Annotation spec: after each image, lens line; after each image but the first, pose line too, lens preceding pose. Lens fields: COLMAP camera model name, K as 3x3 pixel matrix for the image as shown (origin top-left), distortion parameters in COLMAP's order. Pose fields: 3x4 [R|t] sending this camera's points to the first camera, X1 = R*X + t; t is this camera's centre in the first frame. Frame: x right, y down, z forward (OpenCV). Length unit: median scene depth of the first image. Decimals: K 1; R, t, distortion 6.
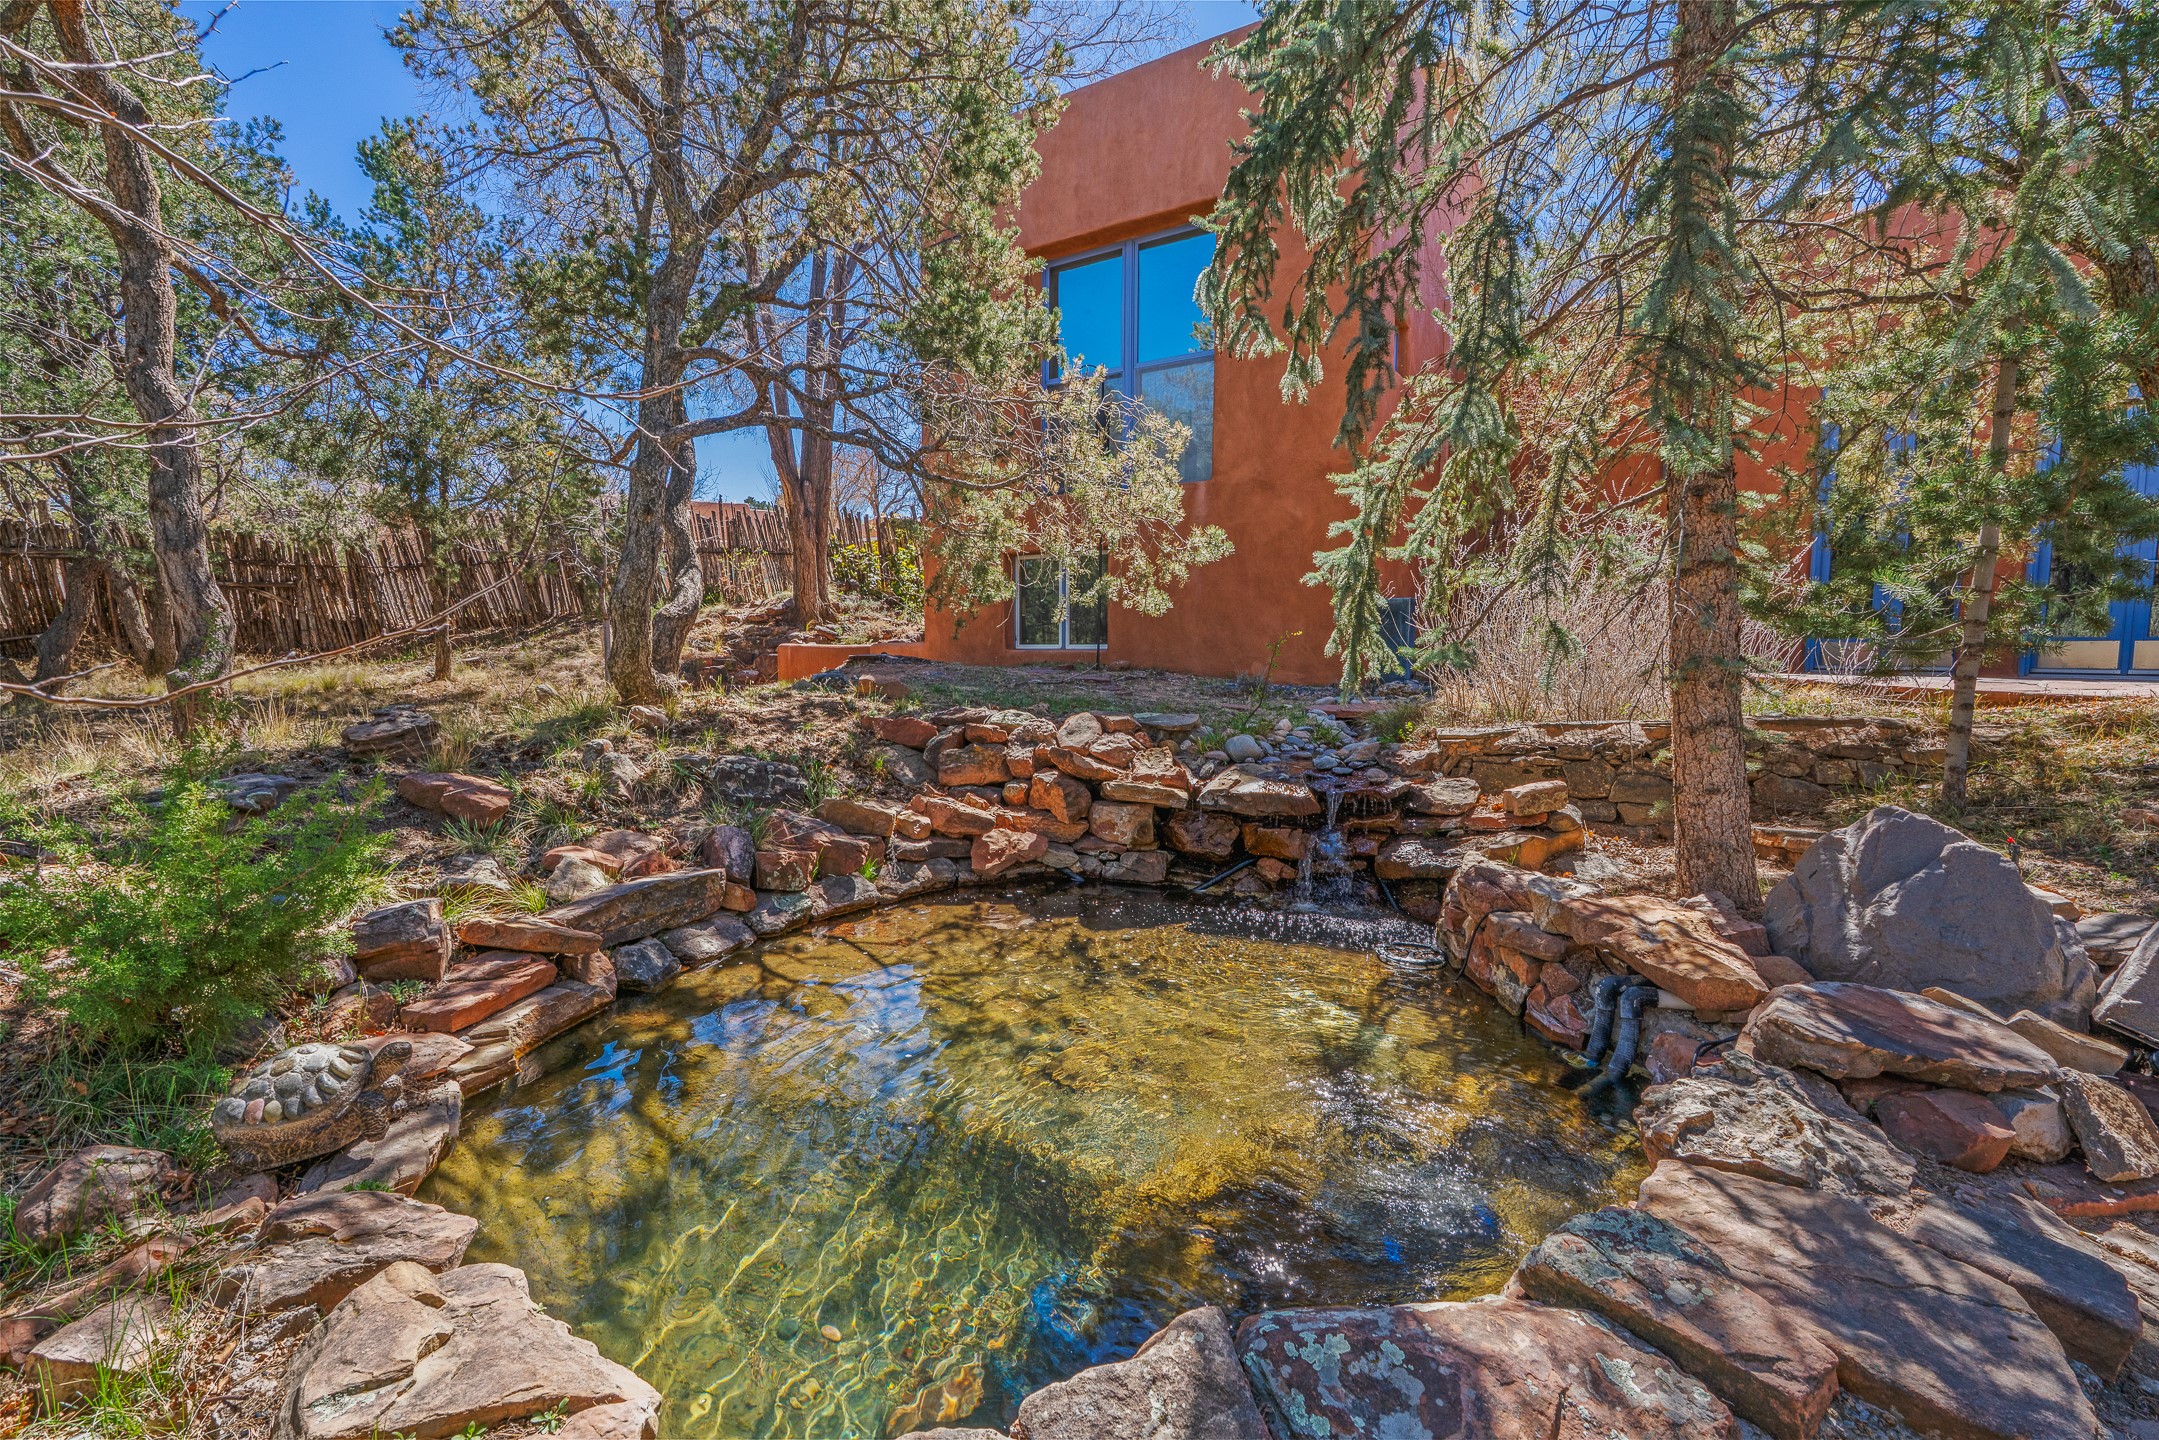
lens RADIAL K [[927.9, 0, 1079.7], [0, 927.9, 722.7], [0, 0, 1]] dist [-0.013701, 0.000526]
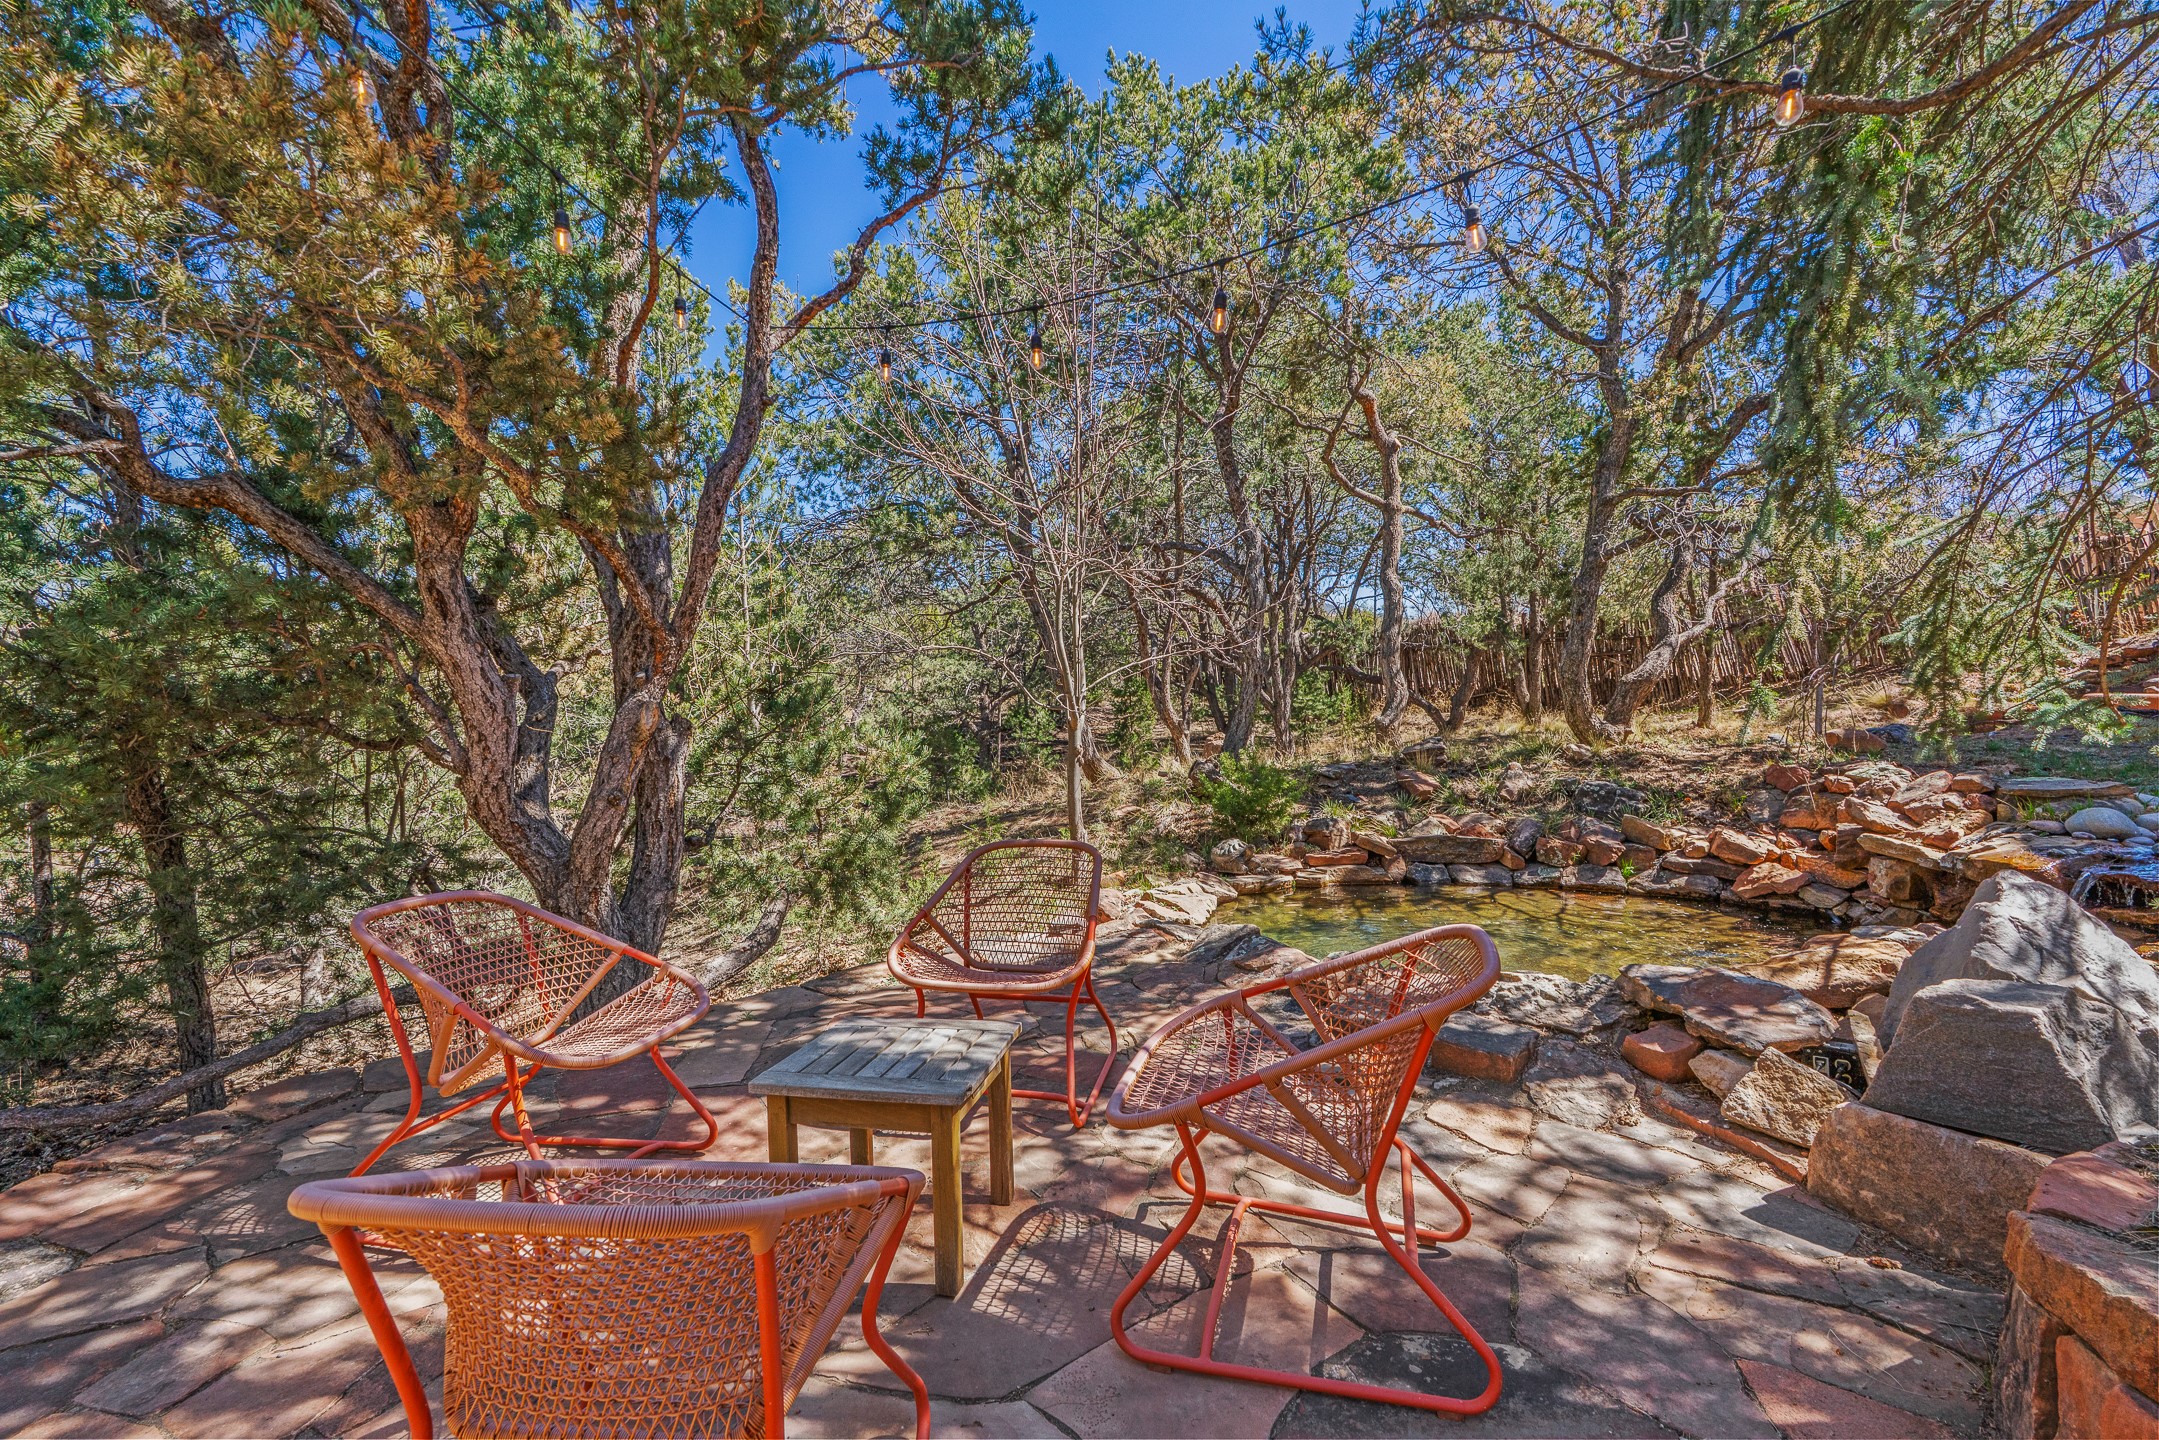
lens RADIAL K [[927.9, 0, 1088.5], [0, 927.9, 728.4], [0, 0, 1]] dist [-0.013701, 0.000526]
pose [[0.212622, 0.019066, -0.976948, 0.848701], [-0.063977, 0.997936, 0.005551, -0.003532], [0.975038, 0.061322, 0.213403, -0.073645]]
